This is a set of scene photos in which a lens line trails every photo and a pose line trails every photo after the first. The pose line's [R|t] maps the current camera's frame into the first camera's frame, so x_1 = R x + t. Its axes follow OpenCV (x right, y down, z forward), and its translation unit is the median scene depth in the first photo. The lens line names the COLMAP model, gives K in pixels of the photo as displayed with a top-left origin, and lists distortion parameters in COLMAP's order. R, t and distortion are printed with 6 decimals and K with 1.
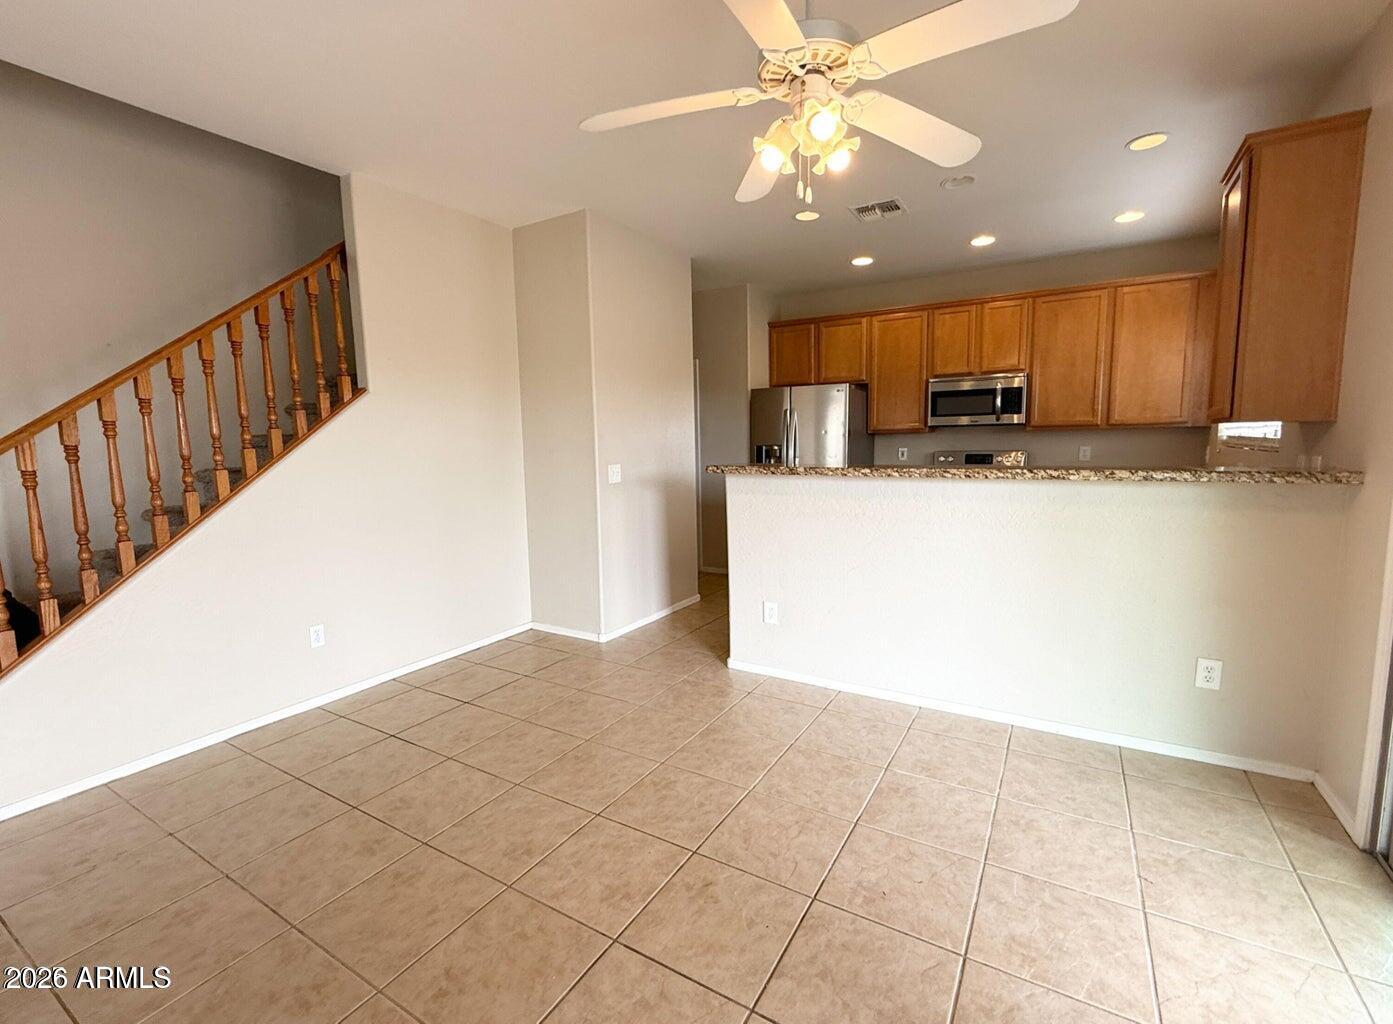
lens RADIAL K [[617.5, 0, 709.3], [0, 617.5, 511.9], [0, 0, 1]] dist [0.001512, 0.000363]
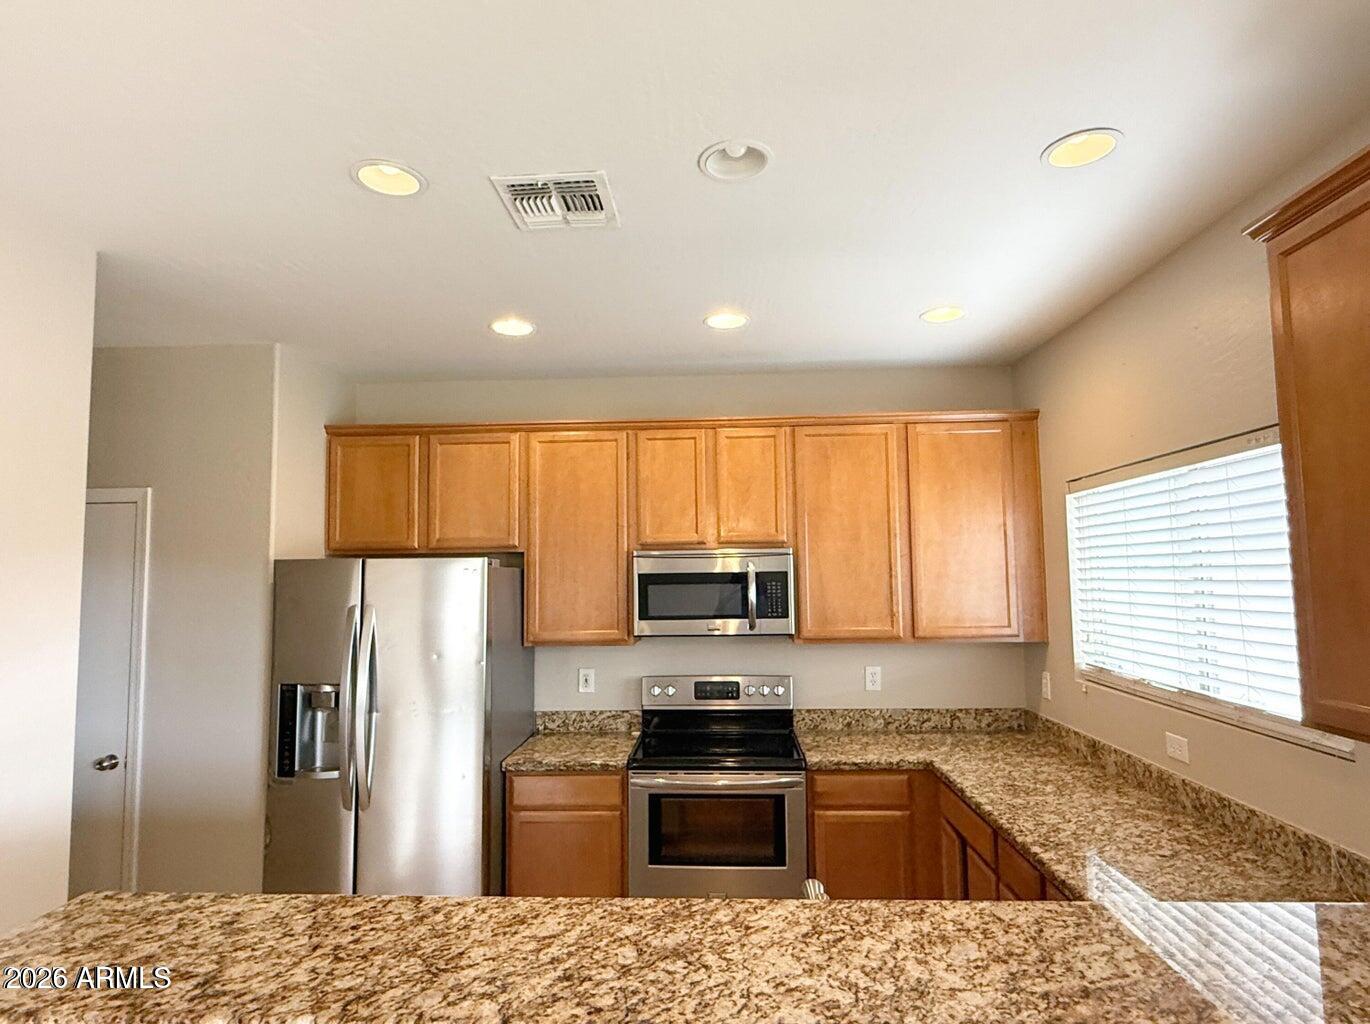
lens RADIAL K [[781.0, 0, 685.0], [0, 781.0, 512.0], [0, 0, 1]] dist [0.024642, 0.000112]
pose [[0.890415, 0.040301, 0.453362, 0.080268], [0.048818, 0.981870, -0.183162, -0.121471], [-0.452524, 0.185222, 0.872304, 0.370694]]
